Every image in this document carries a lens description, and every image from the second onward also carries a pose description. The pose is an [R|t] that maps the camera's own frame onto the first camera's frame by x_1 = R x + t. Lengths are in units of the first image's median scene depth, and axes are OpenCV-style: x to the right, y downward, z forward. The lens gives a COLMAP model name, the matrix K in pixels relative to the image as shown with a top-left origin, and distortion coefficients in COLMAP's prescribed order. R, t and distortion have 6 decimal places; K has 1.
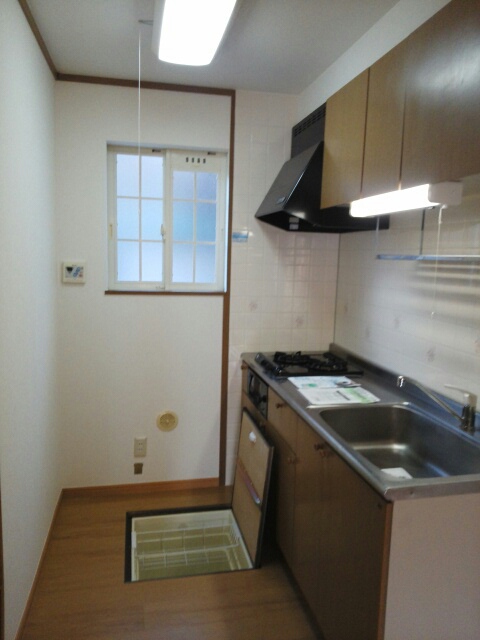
lens RADIAL K [[497.1, 0, 240.0], [0, 497.1, 320.0], [0, 0, 1]] dist [0.007457, -0.007673]
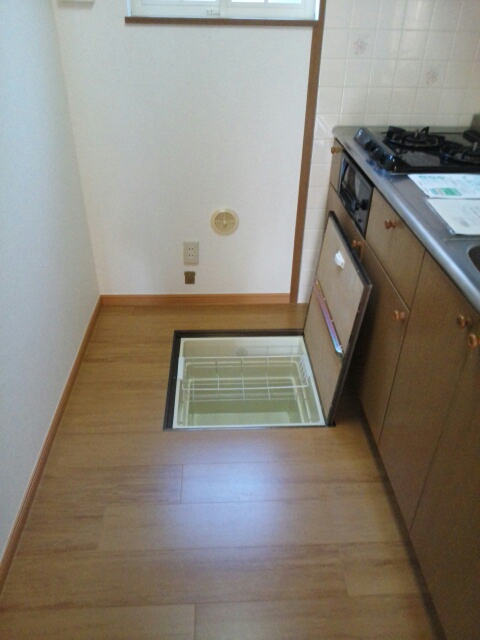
lens RADIAL K [[497.1, 0, 240.0], [0, 497.1, 320.0], [0, 0, 1]] dist [0.007457, -0.007673]
pose [[0.986730, 0.080470, -0.141023, -0.007043], [-0.010334, 0.897911, 0.440056, 0.007628], [0.162038, -0.432759, 0.886828, 0.309578]]
